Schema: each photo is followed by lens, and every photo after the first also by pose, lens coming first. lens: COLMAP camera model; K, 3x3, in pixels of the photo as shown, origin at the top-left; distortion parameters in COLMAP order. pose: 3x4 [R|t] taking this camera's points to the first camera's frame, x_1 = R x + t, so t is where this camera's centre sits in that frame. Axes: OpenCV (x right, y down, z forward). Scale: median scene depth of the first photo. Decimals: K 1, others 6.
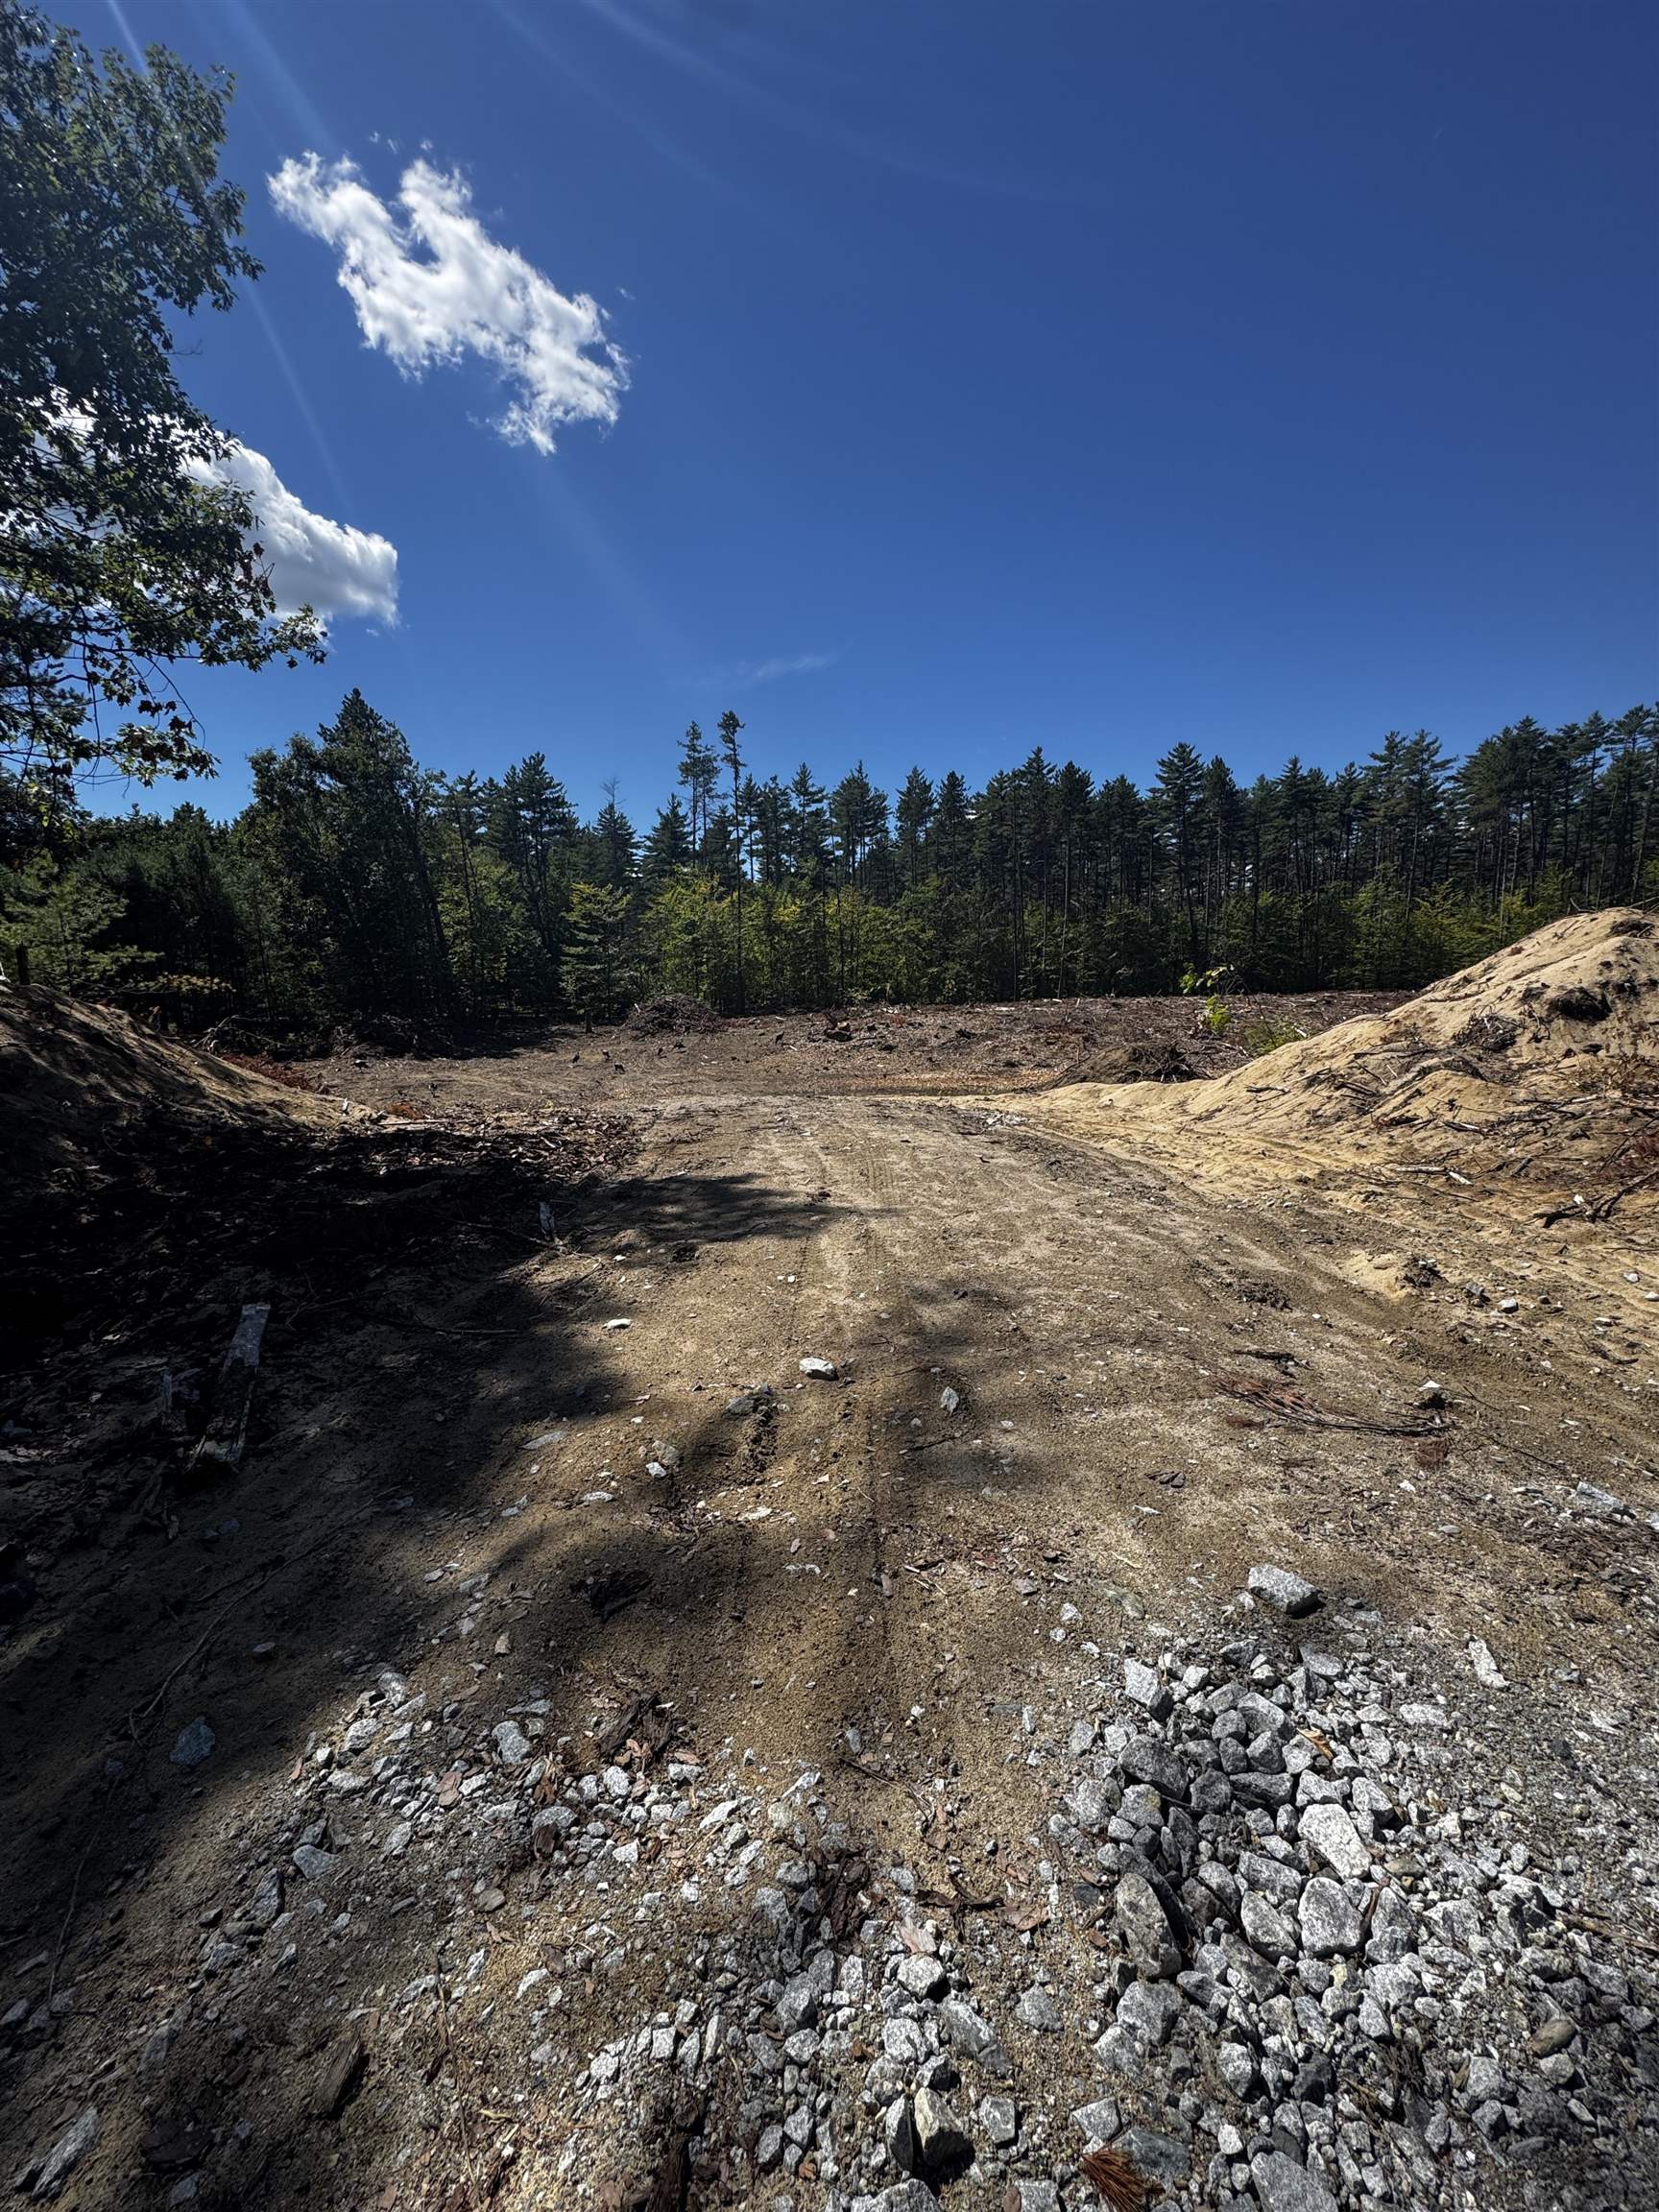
lens RADIAL K [[887.6, 0, 830.9], [0, 887.6, 1088.9], [0, 0, 1]] dist [-0.000936, 0.000081]
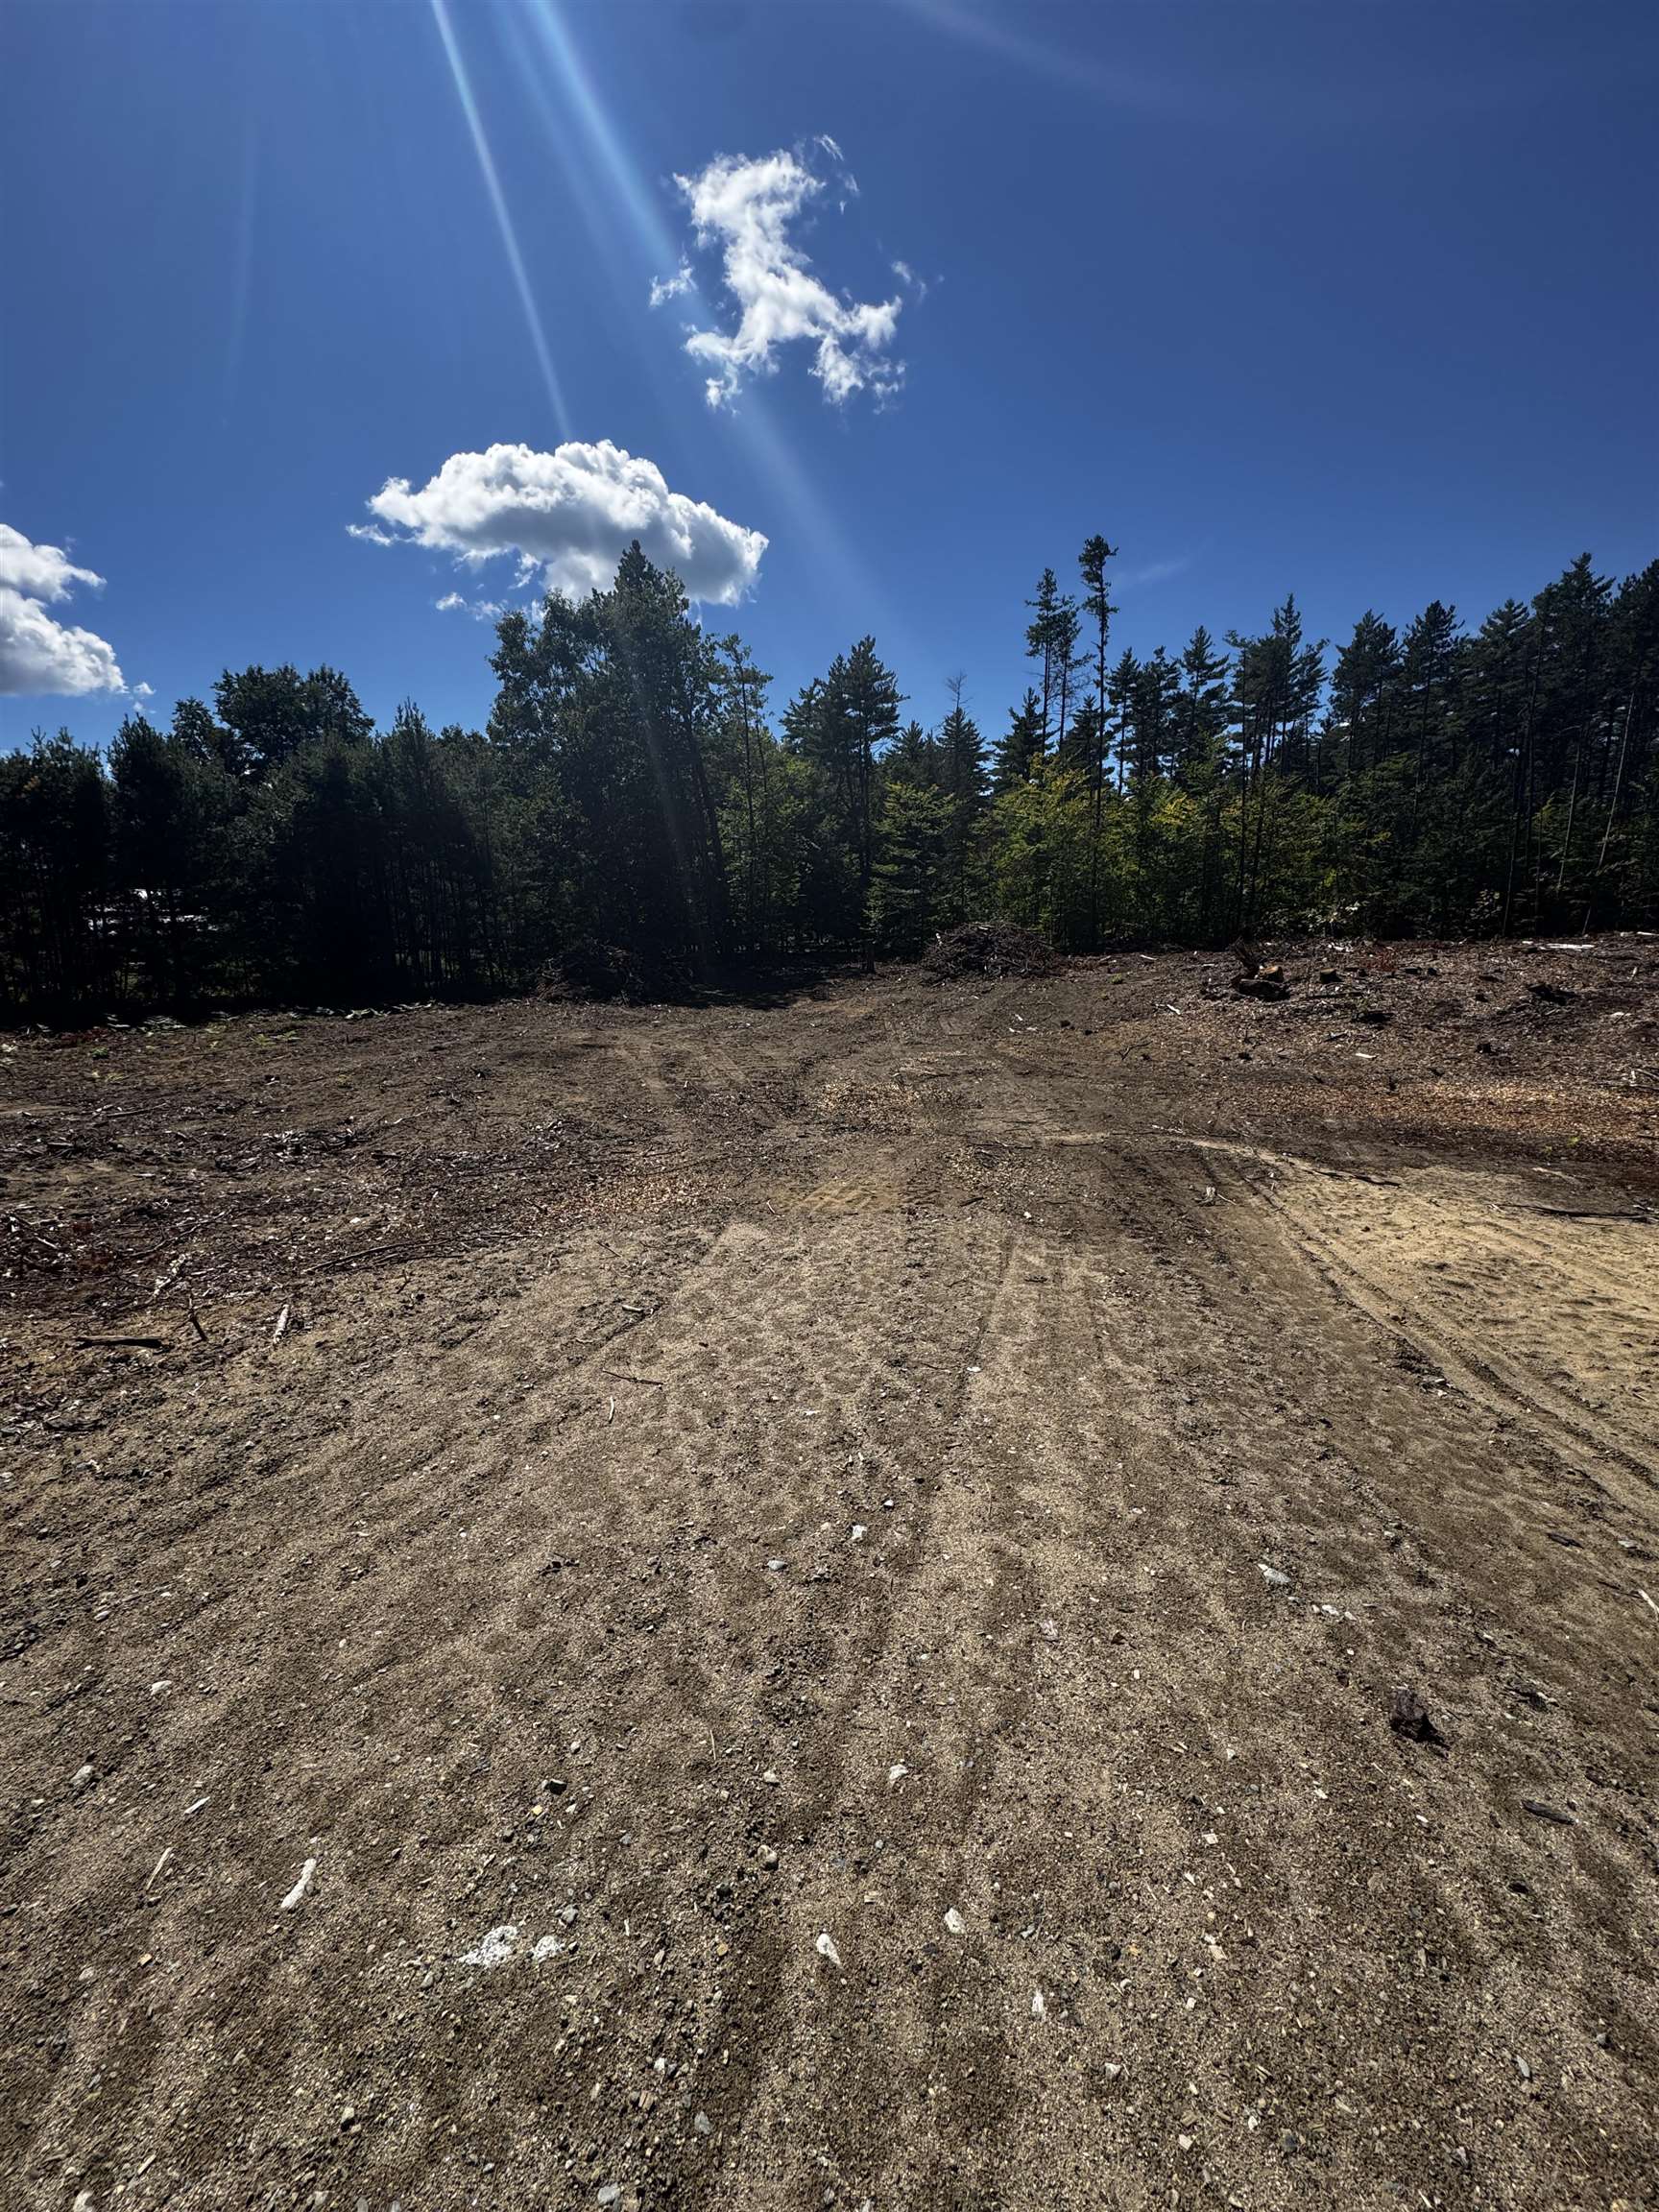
lens RADIAL K [[880.0, 0, 832.1], [0, 880.0, 1106.5], [0, 0, 1]] dist [-0.003017, 0.000528]
pose [[0.925100, 0.078919, -0.371432, -0.016320], [-0.045801, 0.994214, 0.097168, -0.015271], [0.376951, -0.072878, 0.923362, 0.207571]]
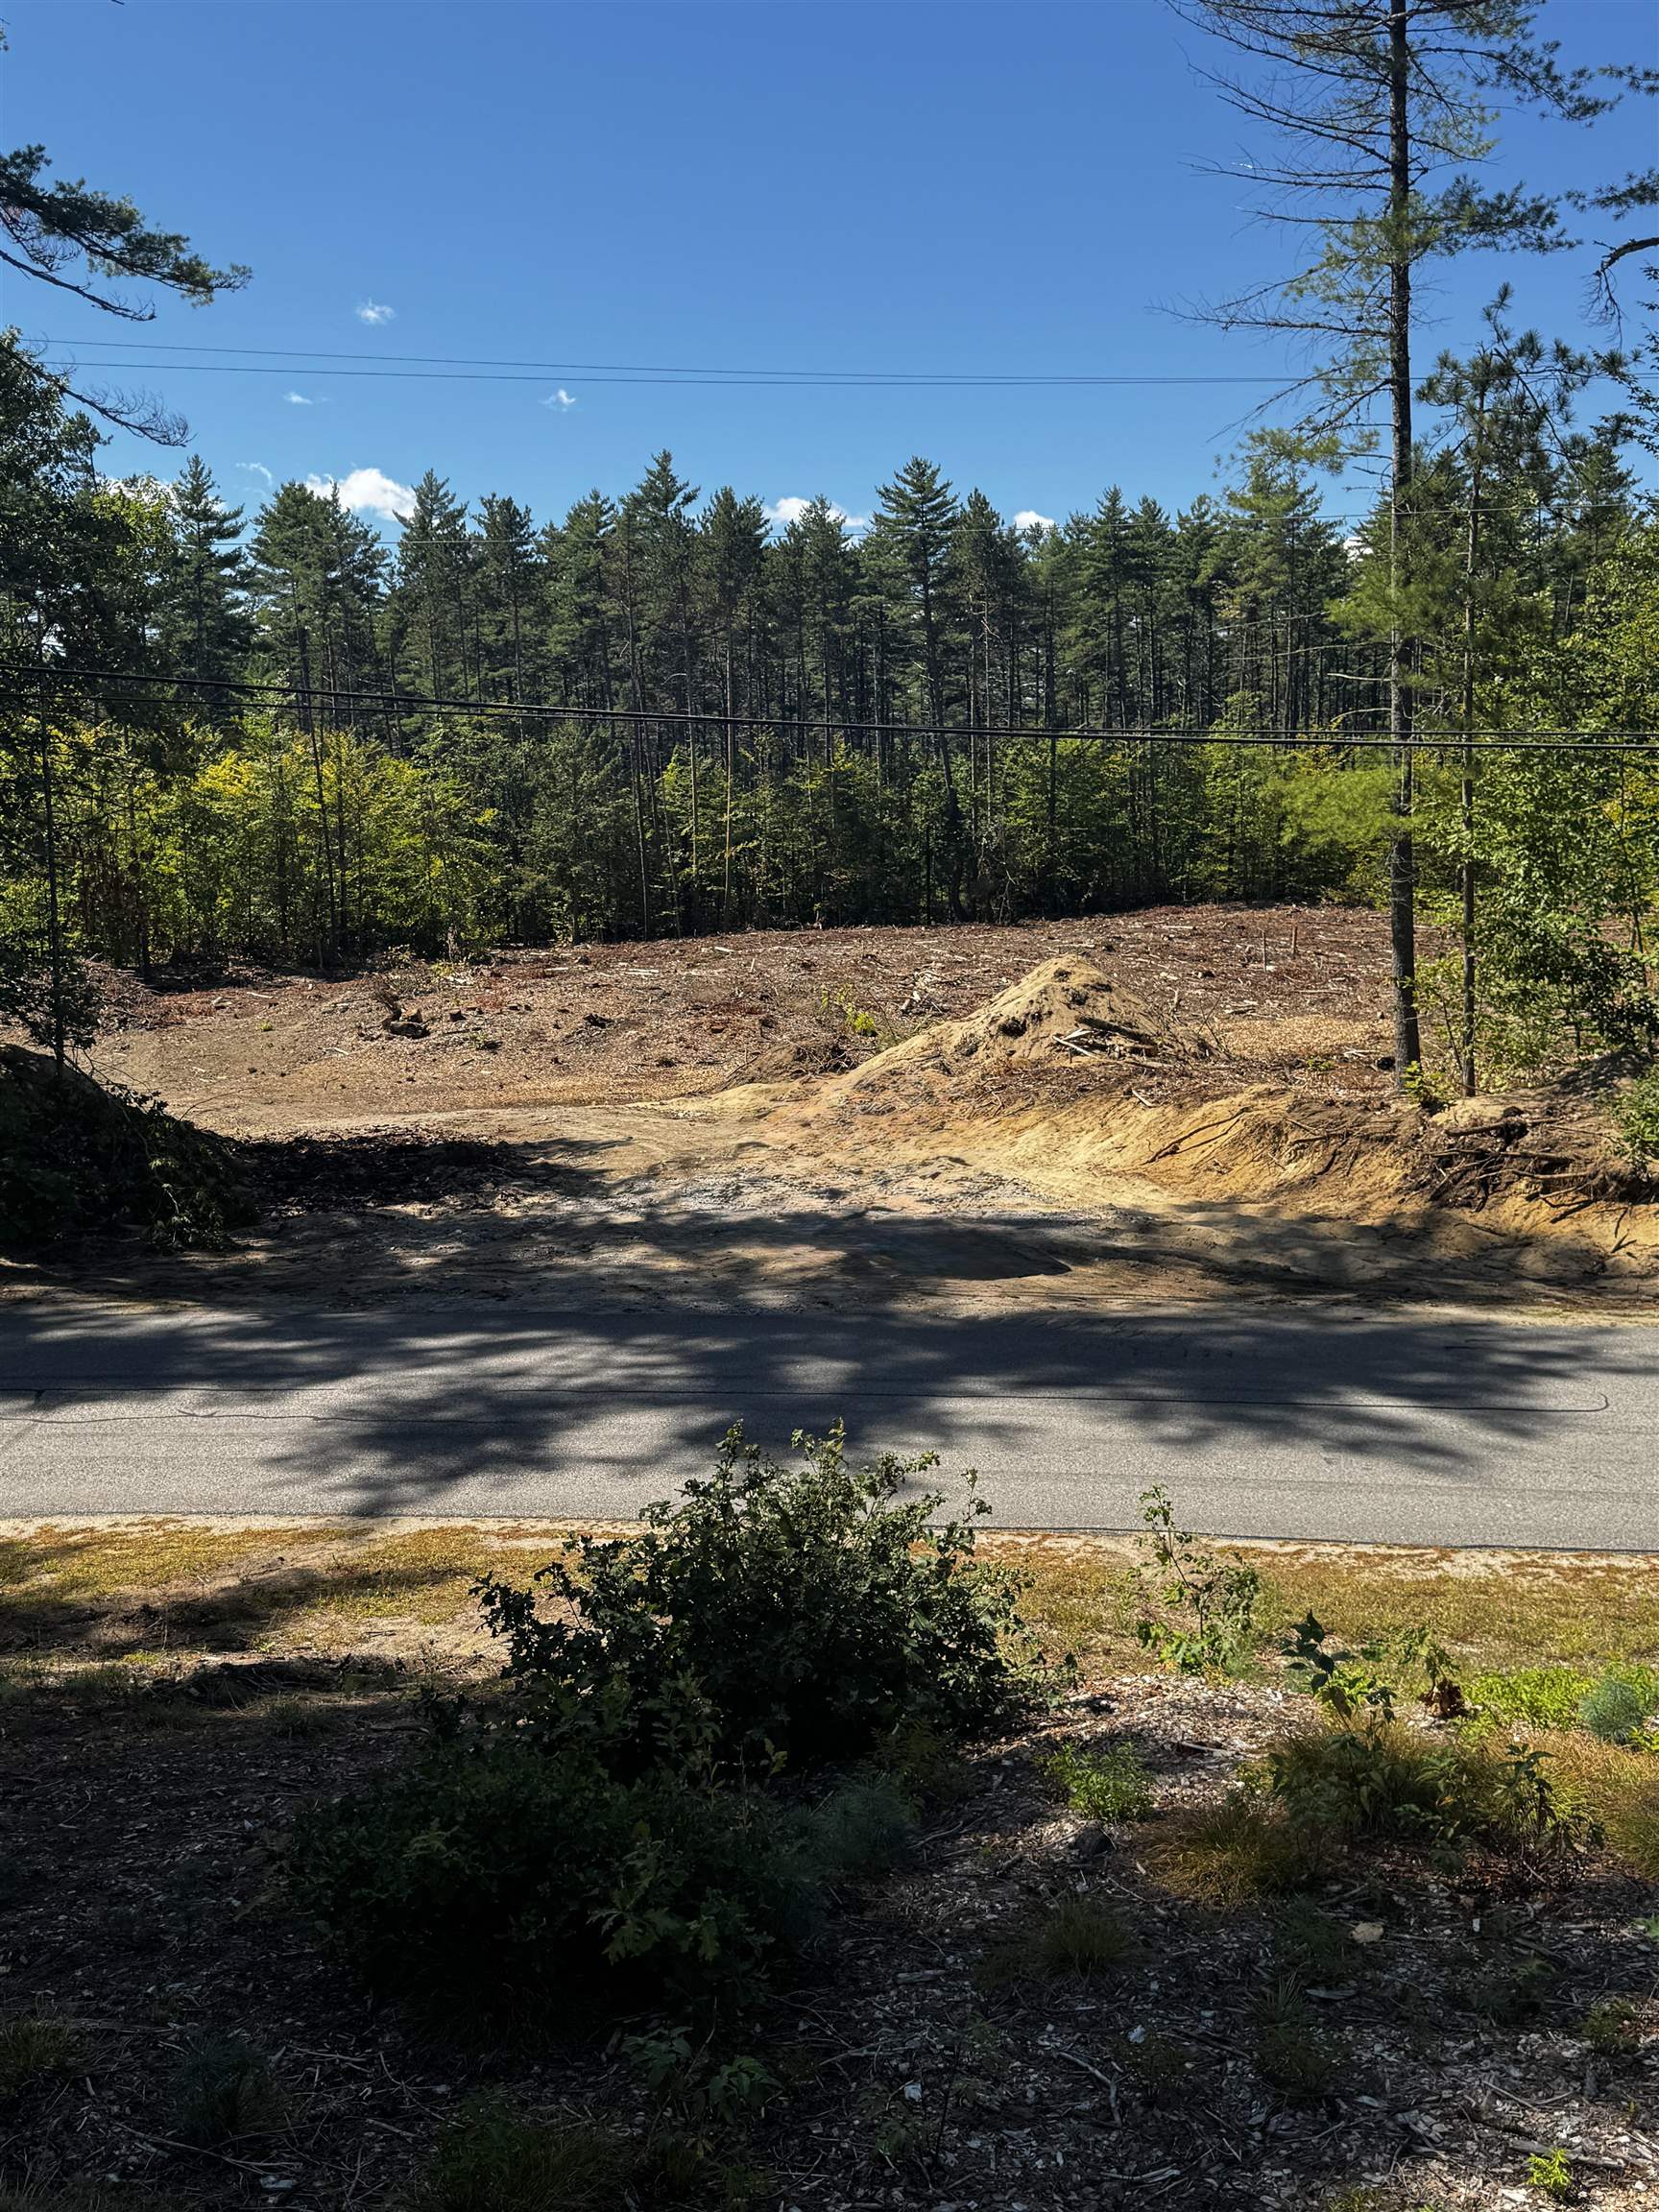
lens RADIAL K [[2093.5, 0, 801.0], [0, 2093.5, 1108.0], [0, 0, 1]] dist [0.193461, -0.516950]
pose [[0.959499, -0.050064, 0.277227, -0.081287], [0.050169, 0.998718, 0.006720, 0.001832], [-0.277208, 0.007460, 0.960781, -0.328195]]
